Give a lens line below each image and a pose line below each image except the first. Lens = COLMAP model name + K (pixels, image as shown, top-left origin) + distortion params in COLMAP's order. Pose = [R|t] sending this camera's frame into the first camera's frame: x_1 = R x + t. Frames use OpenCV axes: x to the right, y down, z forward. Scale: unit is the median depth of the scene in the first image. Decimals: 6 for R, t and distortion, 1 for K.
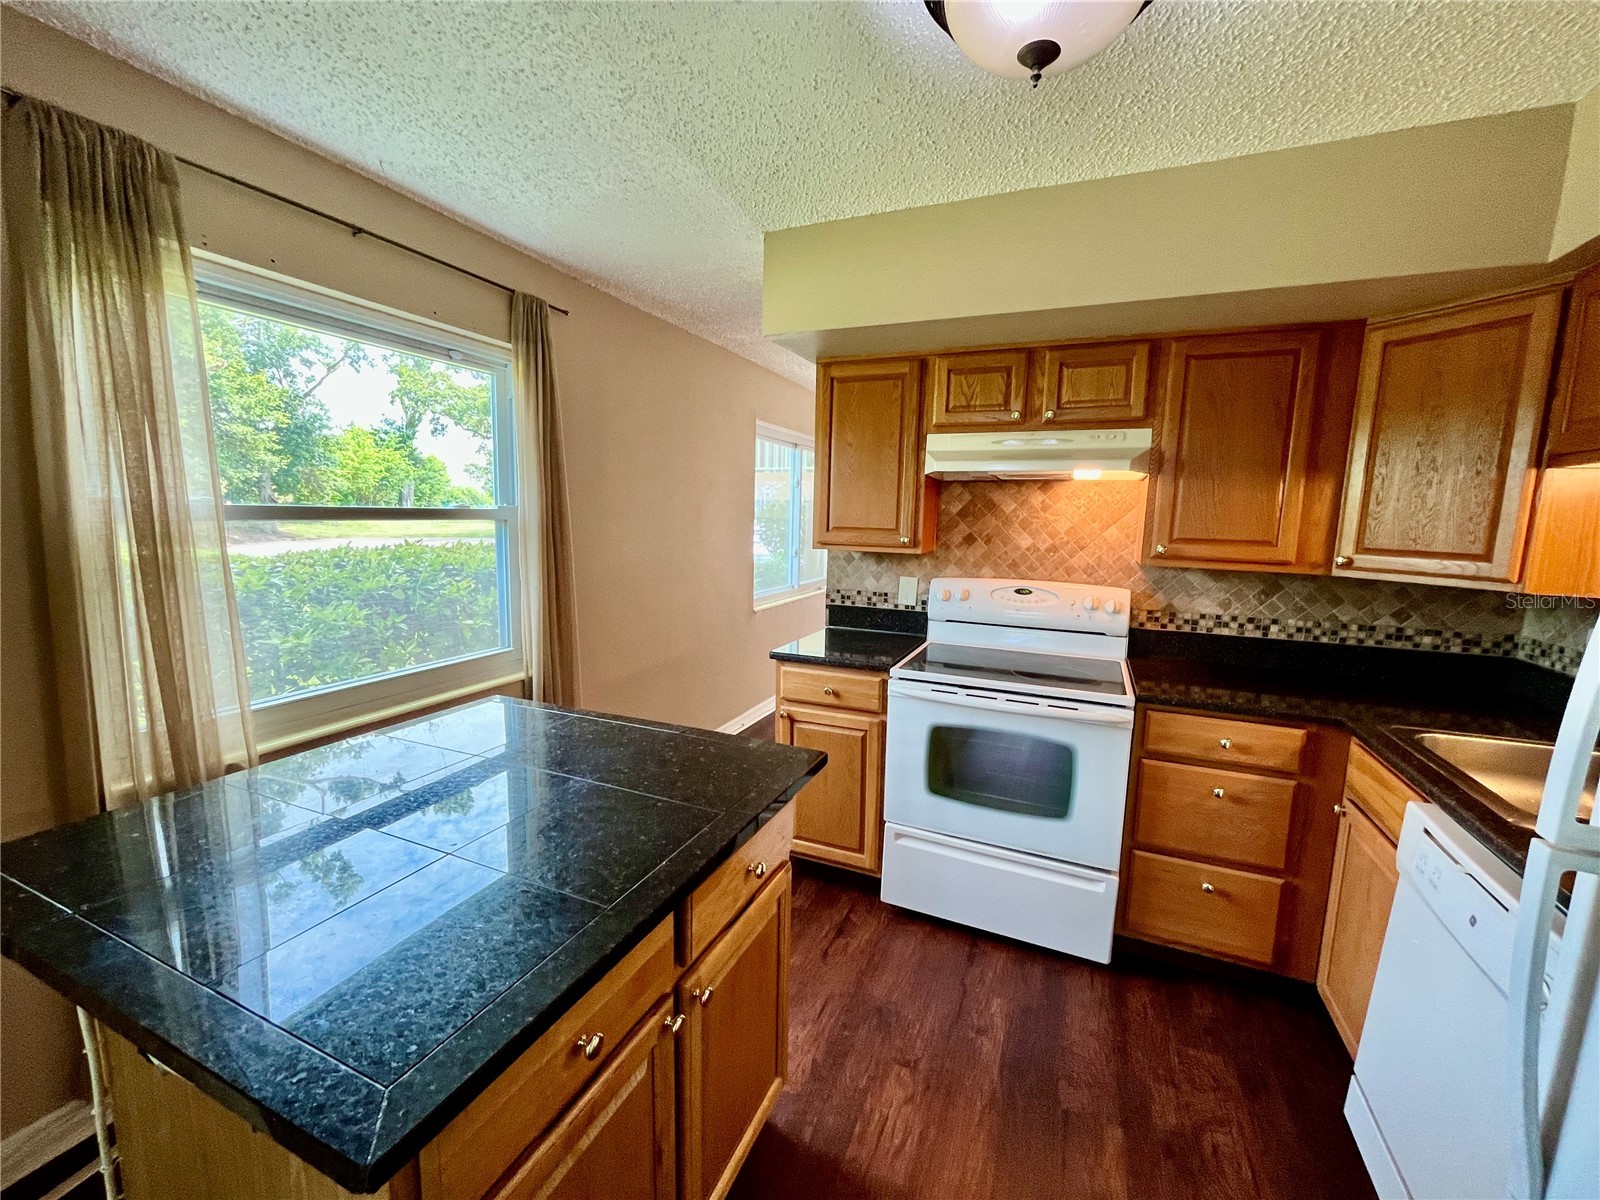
lens RADIAL K [[647.6, 0, 796.8], [0, 647.6, 597.8], [0, 0, 1]] dist [-0.002584, 0.000057]
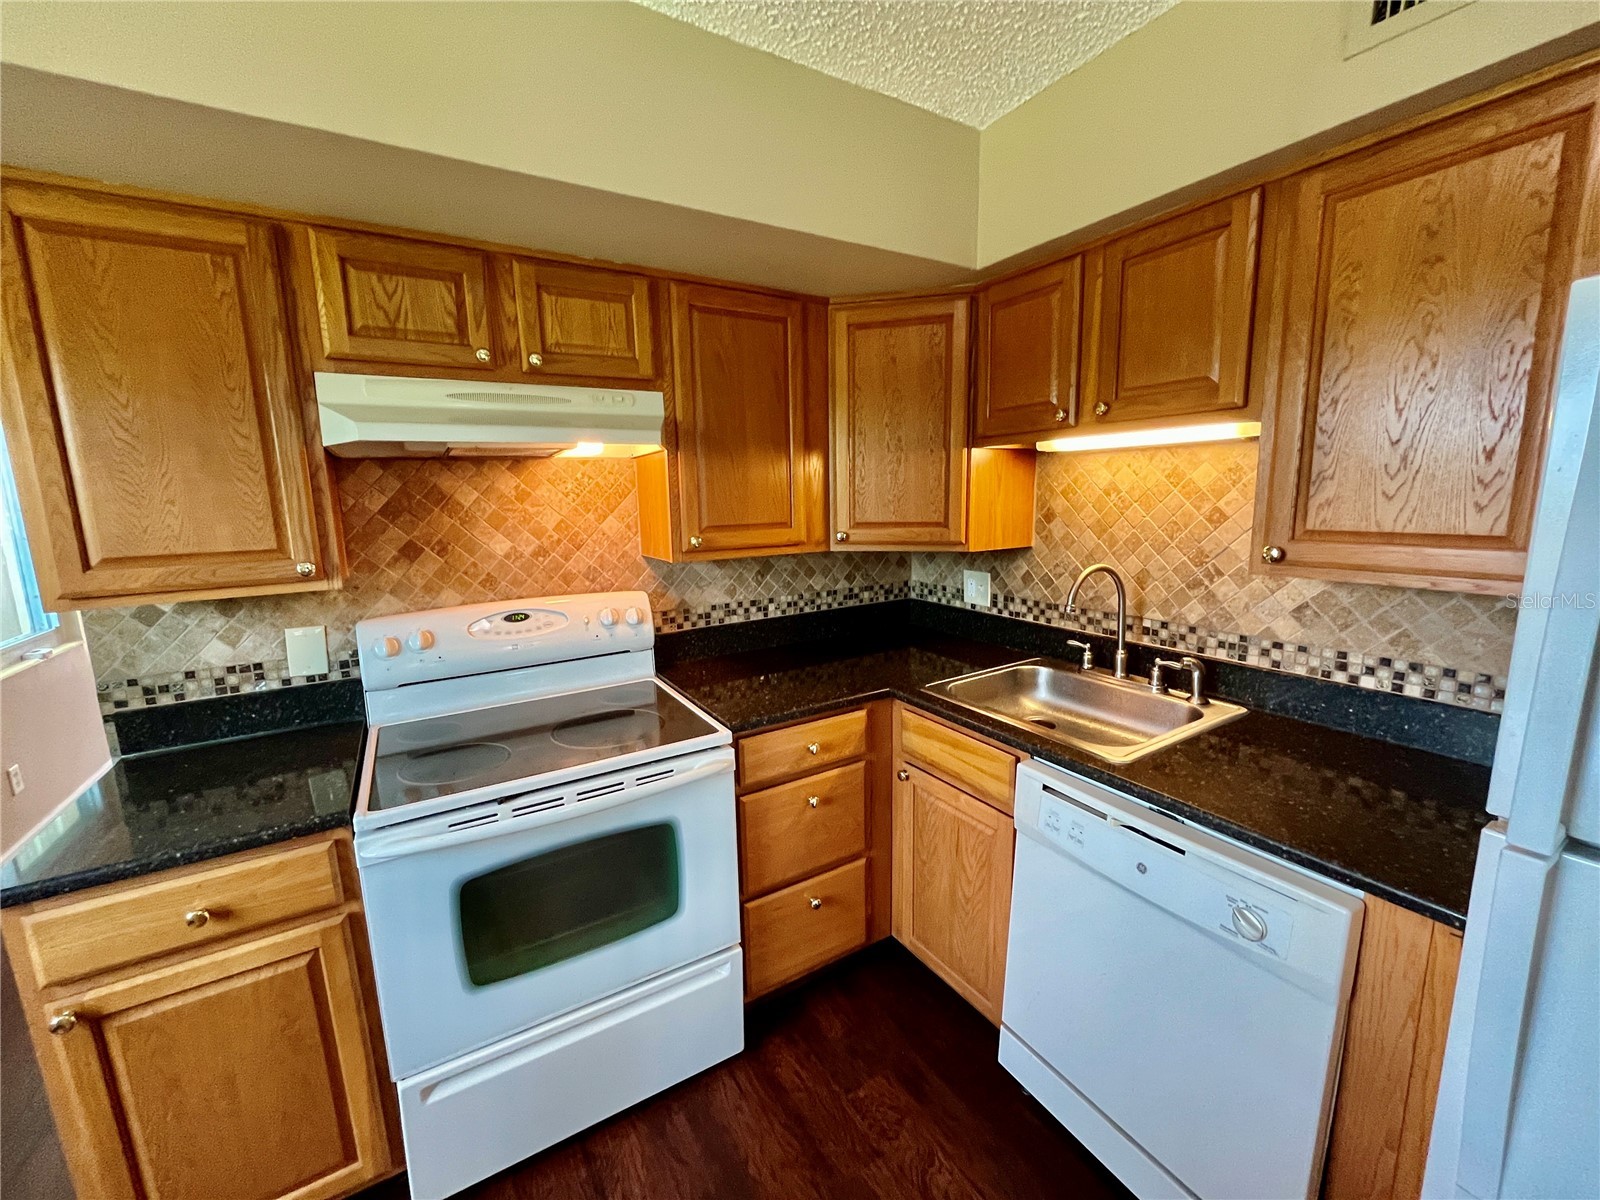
lens RADIAL K [[647.6, 0, 796.8], [0, 647.6, 597.8], [0, 0, 1]] dist [-0.002584, 0.000057]
pose [[0.575441, -0.170818, 0.799805, -0.034677], [0.144702, 0.983781, 0.106002, -0.066710], [-0.804940, 0.054736, 0.590826, 0.375008]]
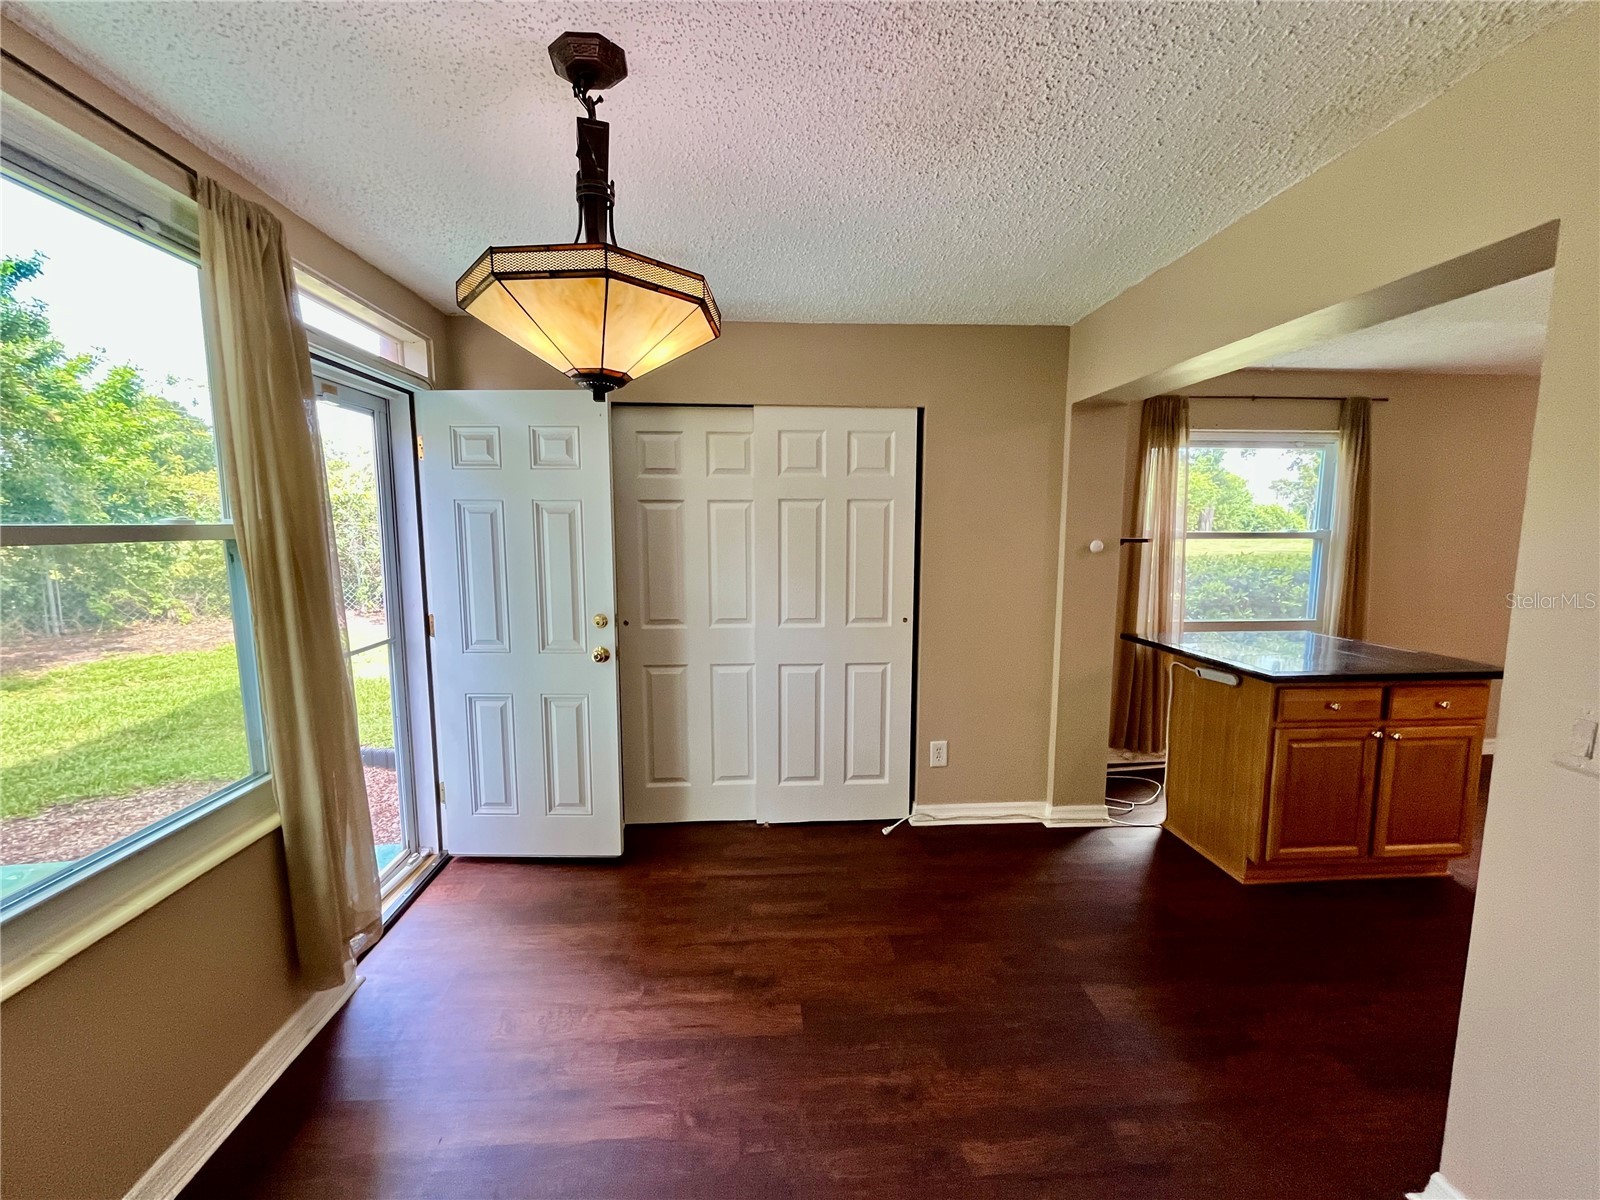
lens RADIAL K [[649.3, 0, 799.9], [0, 649.3, 596.2], [0, 0, 1]] dist [-0.001581, 0.000409]
pose [[0.461722, 0.074597, -0.883882, 0.413175], [-0.105132, 0.994036, 0.028975, 0.120059], [0.880772, 0.079546, 0.466811, -0.941982]]
